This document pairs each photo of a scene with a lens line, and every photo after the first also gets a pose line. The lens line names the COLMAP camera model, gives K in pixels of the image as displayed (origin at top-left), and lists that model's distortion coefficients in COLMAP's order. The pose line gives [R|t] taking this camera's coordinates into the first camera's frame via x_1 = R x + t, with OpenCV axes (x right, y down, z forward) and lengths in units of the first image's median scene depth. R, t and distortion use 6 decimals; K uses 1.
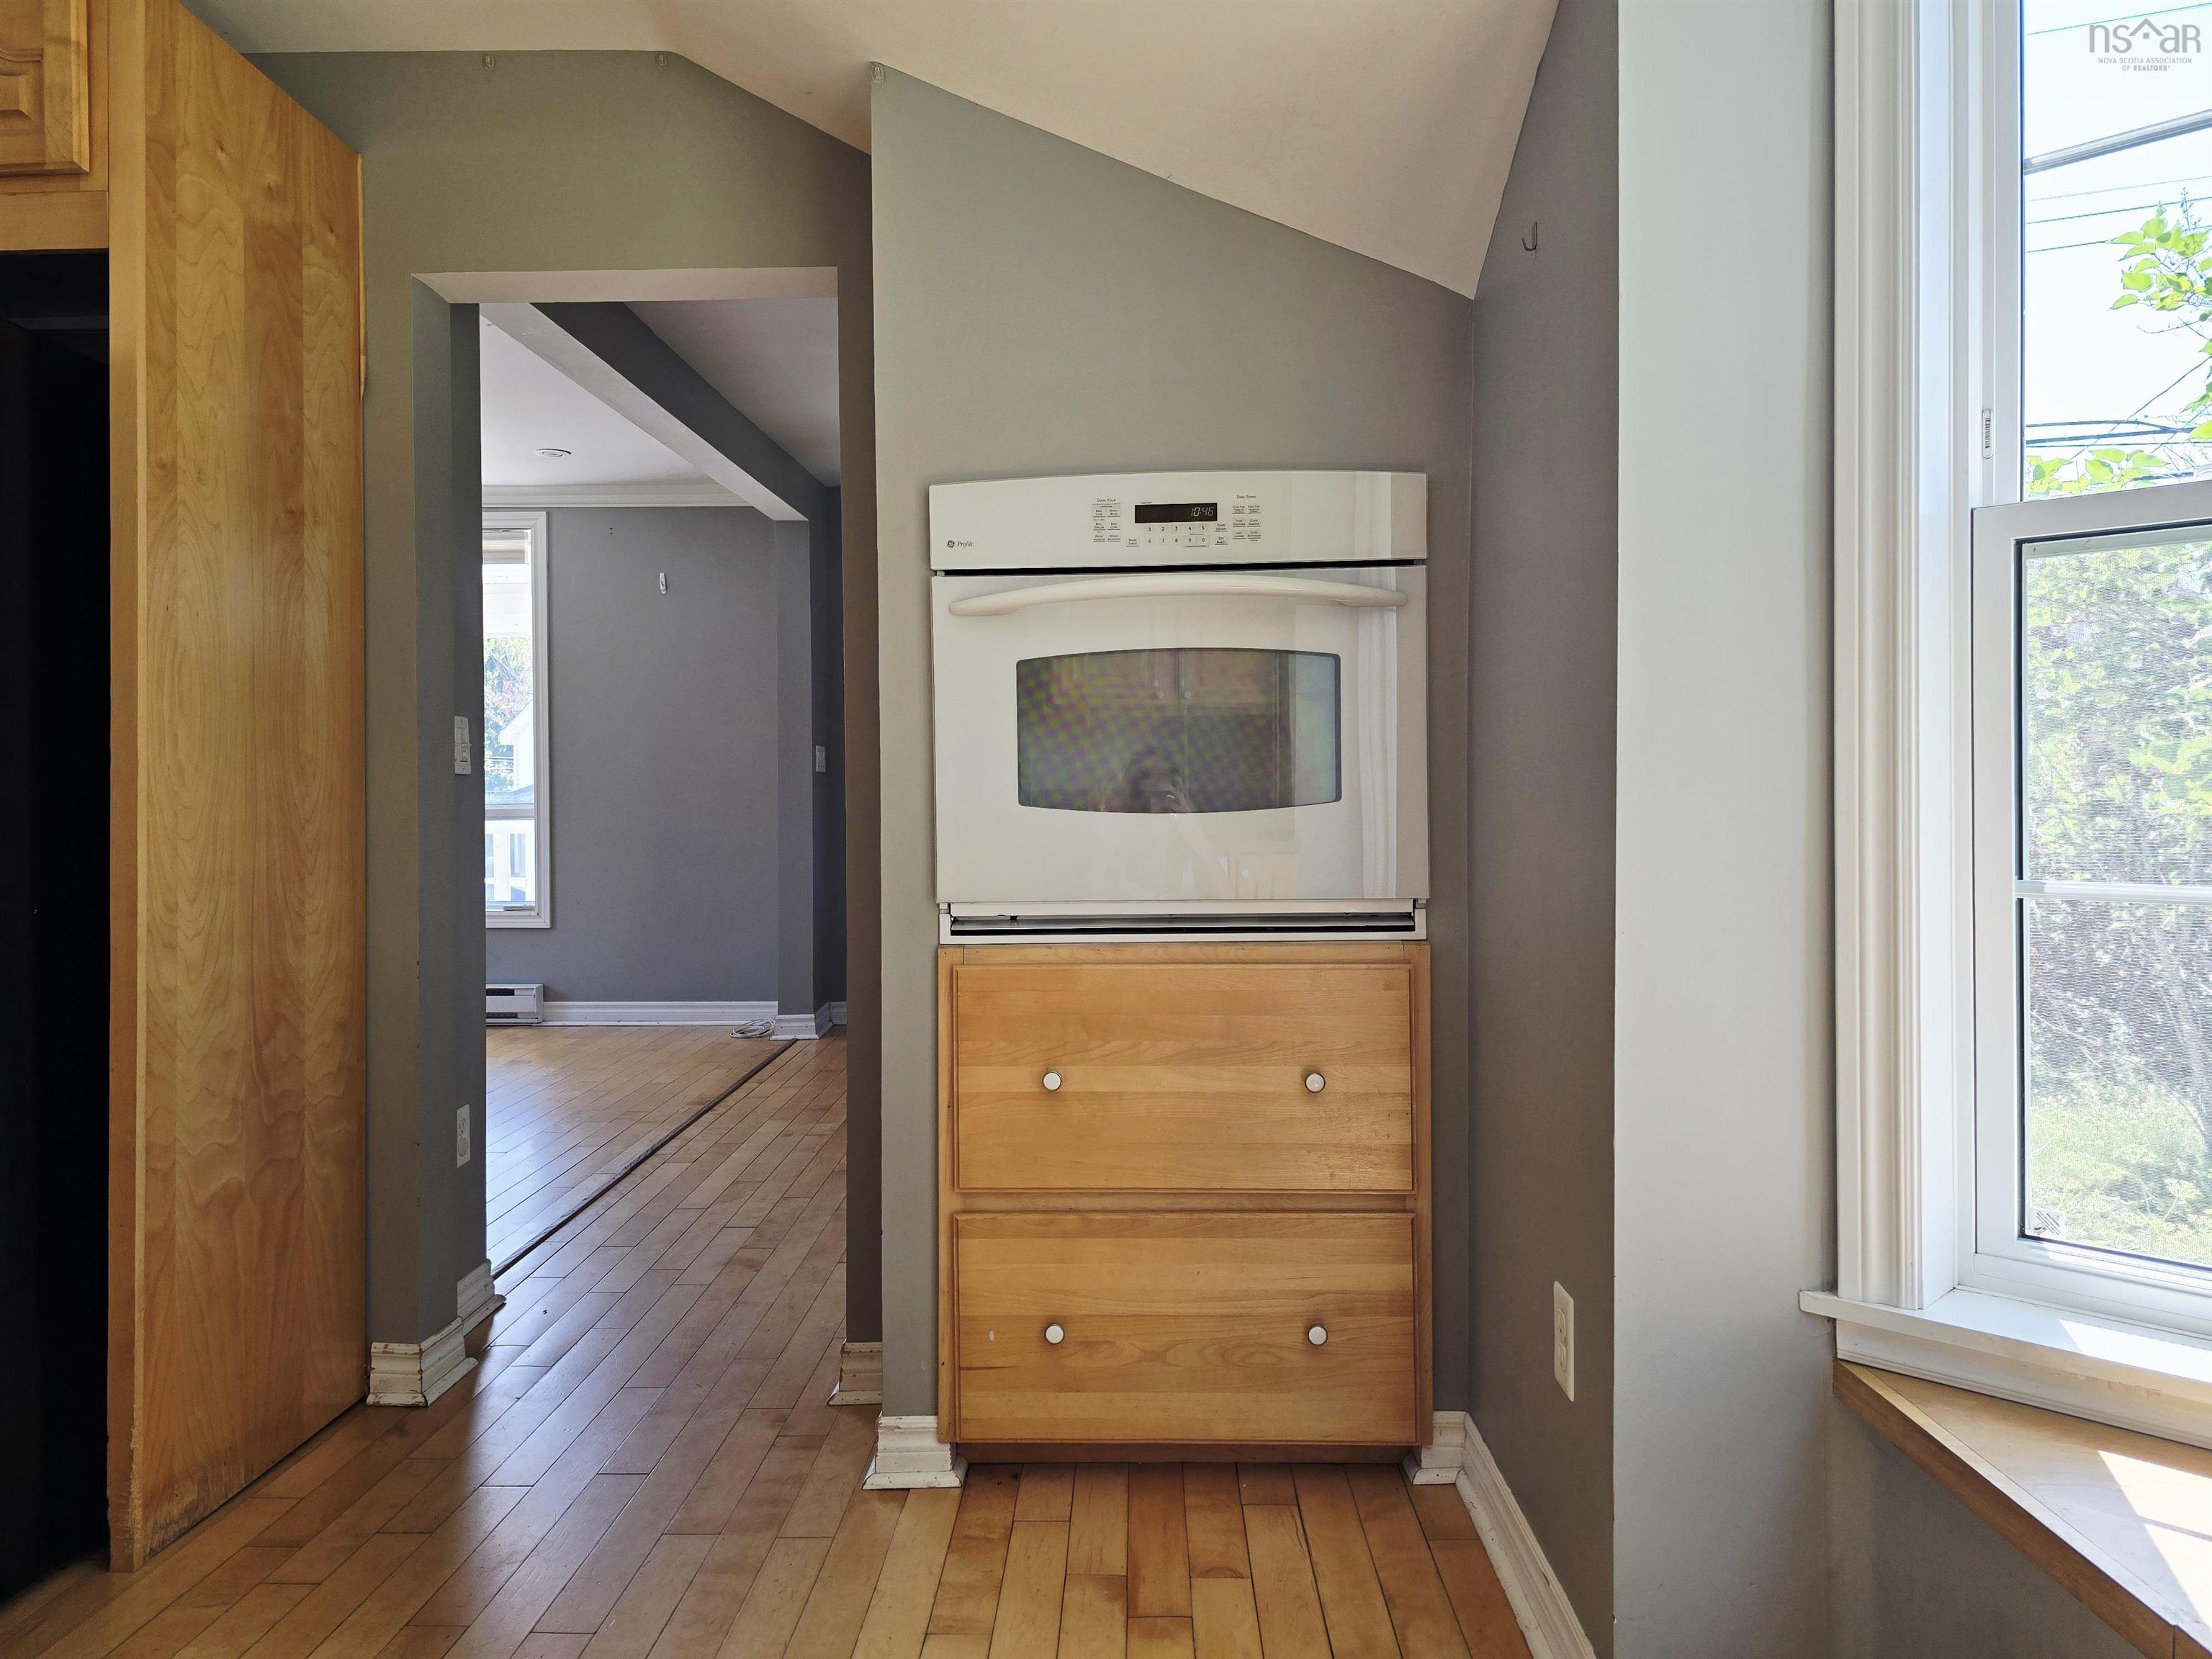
lens RADIAL K [[1486.9, 0, 1085.9], [0, 1486.9, 816.5], [0, 0, 1]] dist [0.072345, -0.056112]
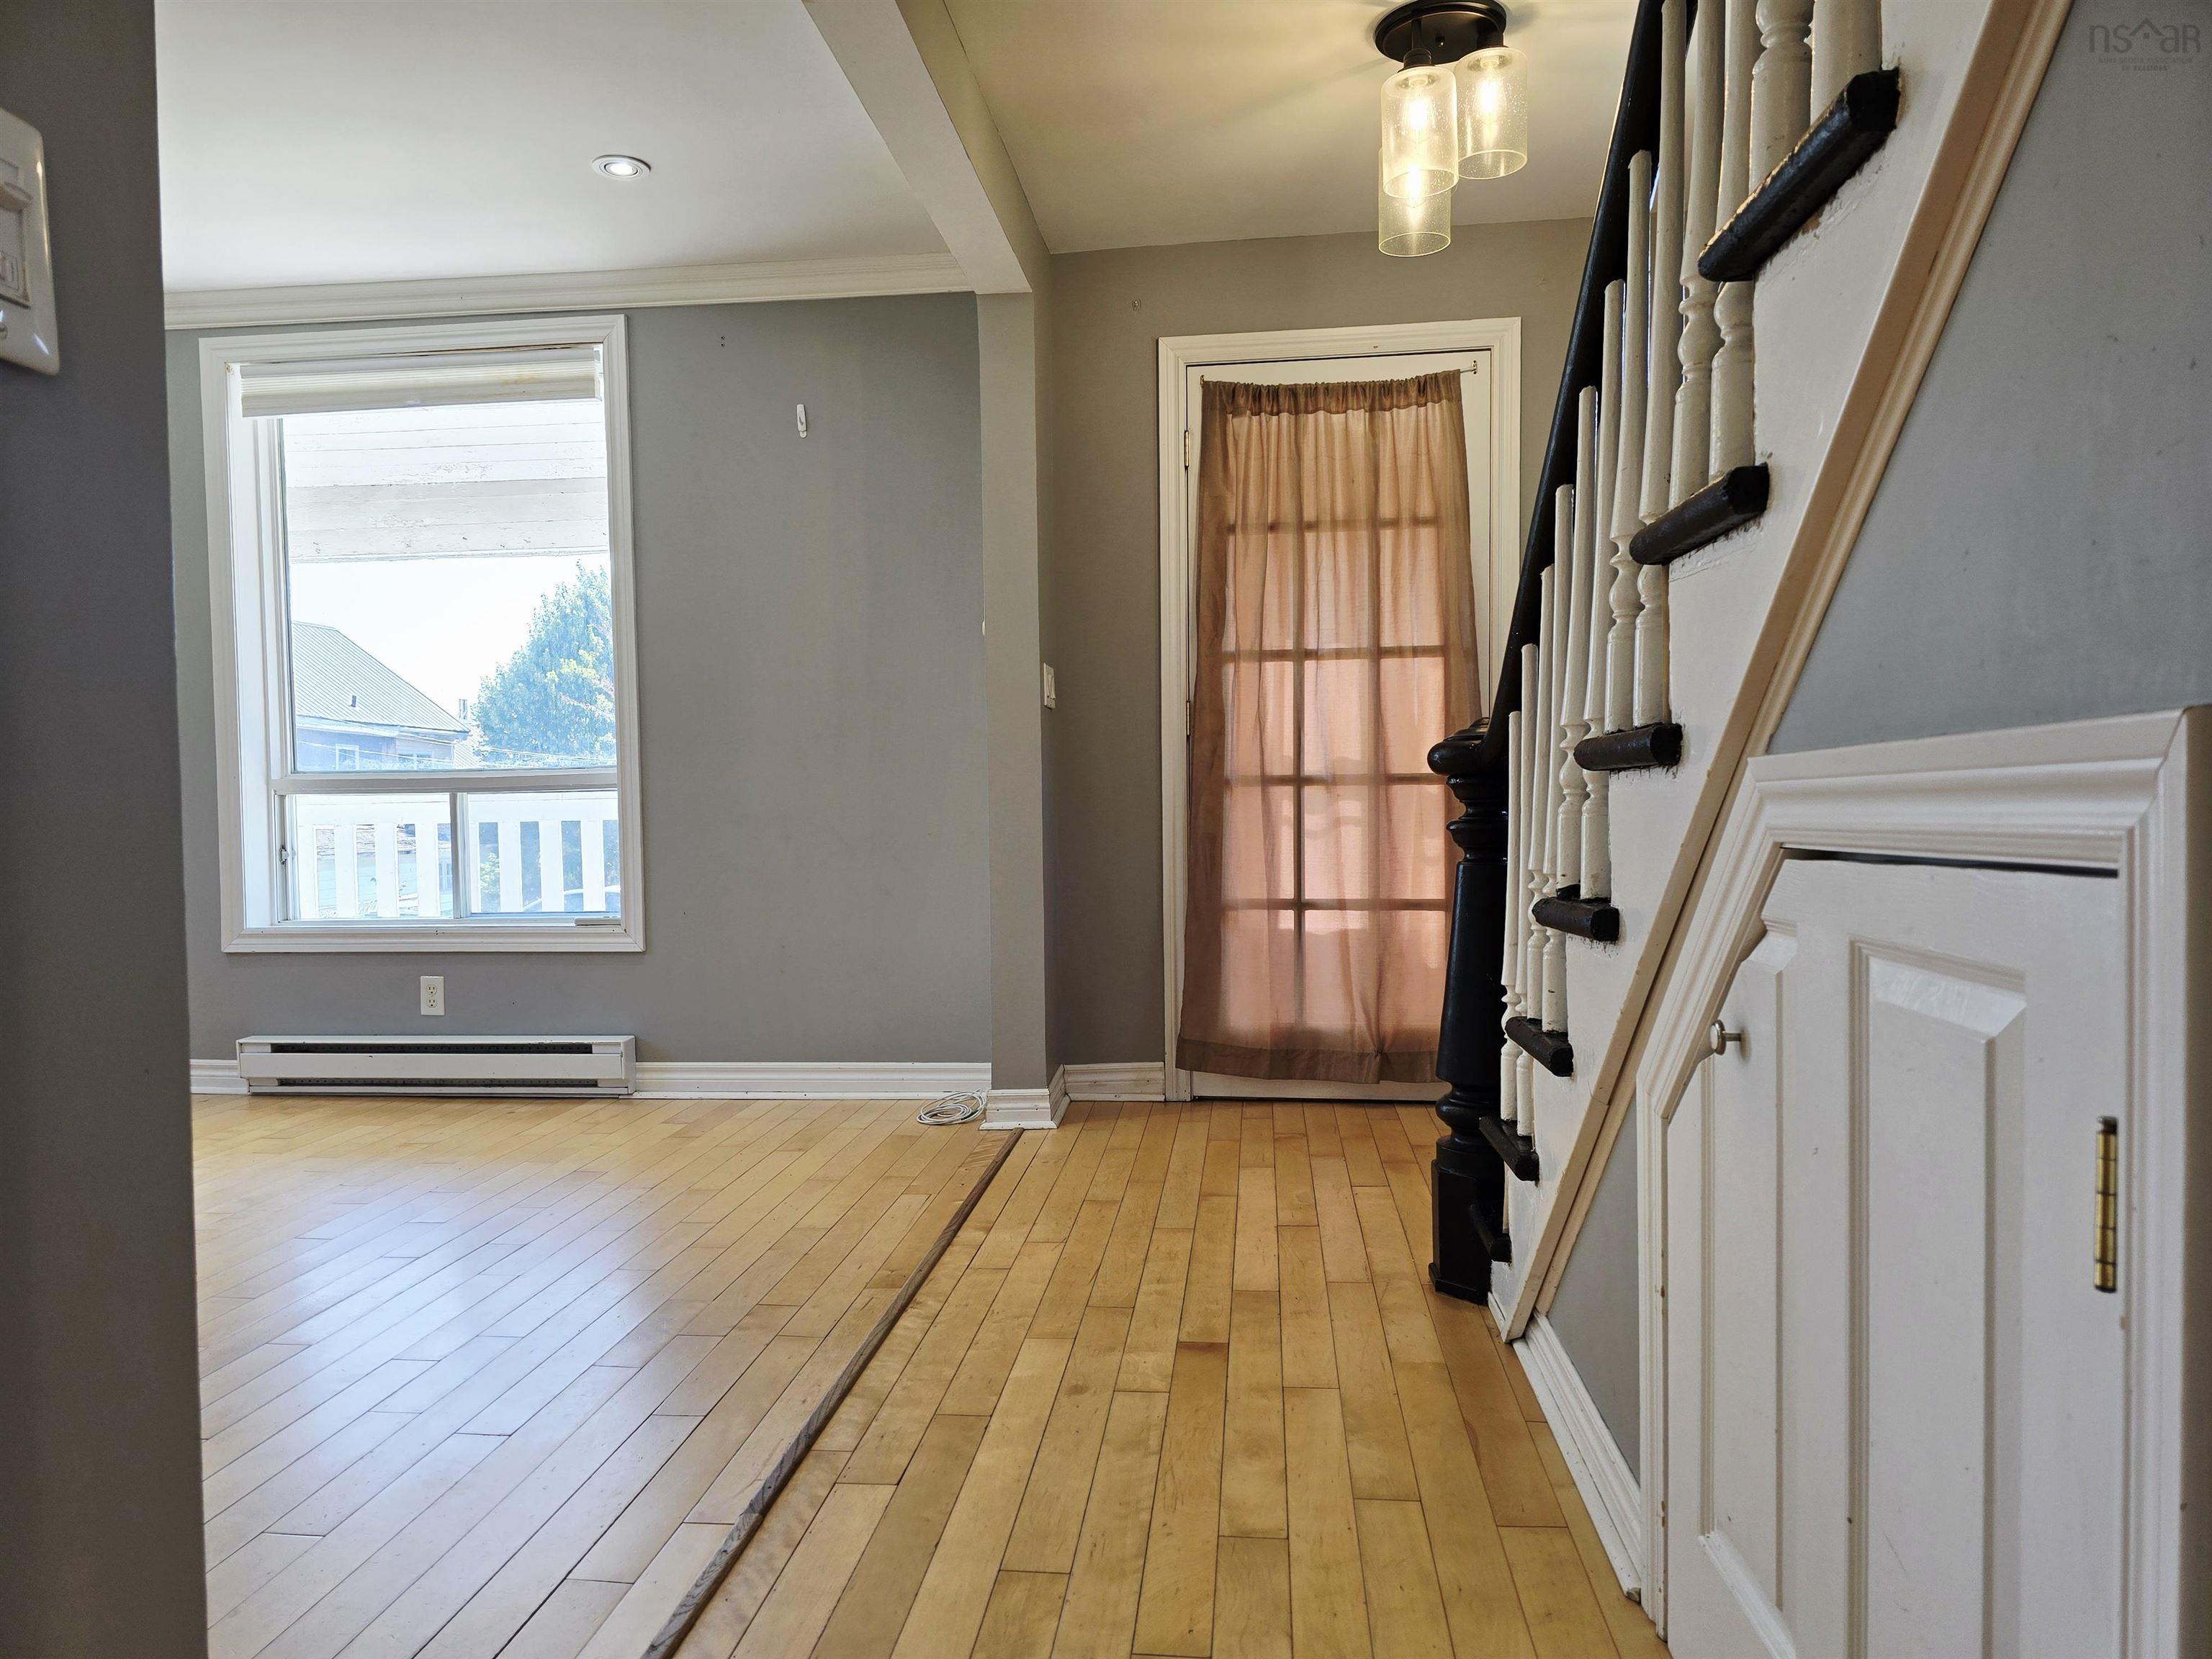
lens RADIAL K [[1486.9, 0, 1118.7], [0, 1486.9, 836.2], [0, 0, 1]] dist [0.072345, -0.056112]
pose [[0.997935, -0.011641, -0.063168, -0.108763], [0.012435, 0.999848, 0.012189, 0.018537], [0.063016, -0.012949, 0.997928, 0.365234]]
